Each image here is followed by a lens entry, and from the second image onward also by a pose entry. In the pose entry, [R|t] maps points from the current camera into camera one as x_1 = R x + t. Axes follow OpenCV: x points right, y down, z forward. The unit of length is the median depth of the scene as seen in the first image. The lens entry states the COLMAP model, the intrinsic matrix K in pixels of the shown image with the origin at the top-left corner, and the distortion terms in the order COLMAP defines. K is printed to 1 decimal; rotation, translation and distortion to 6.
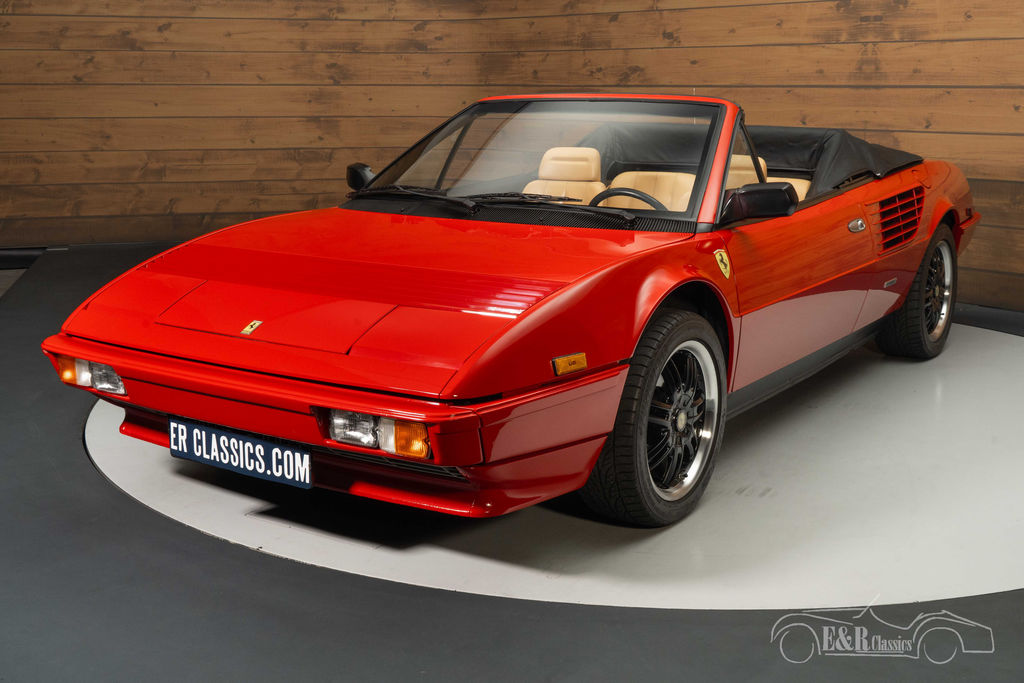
lens RADIAL K [[1252.5, 0, 505.8], [0, 1252.5, 337.3], [0, 0, 1]] dist [0.036064, 0.000000]
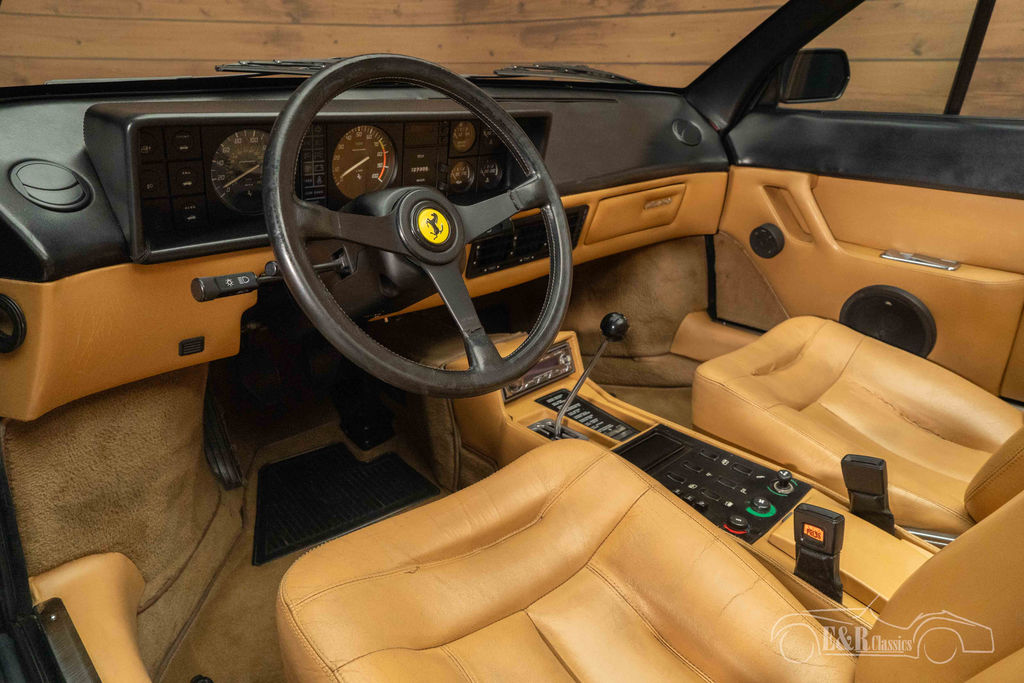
lens RADIAL K [[690.0, 0, 506.7], [0, 690.0, 342.0], [0, 0, 1]] dist [0.033039, 0.000165]
pose [[0.998808, -0.015507, 0.046277, -0.013805], [0.007259, 0.984836, 0.173336, -0.075001], [-0.048263, -0.172794, 0.983775, 0.555744]]
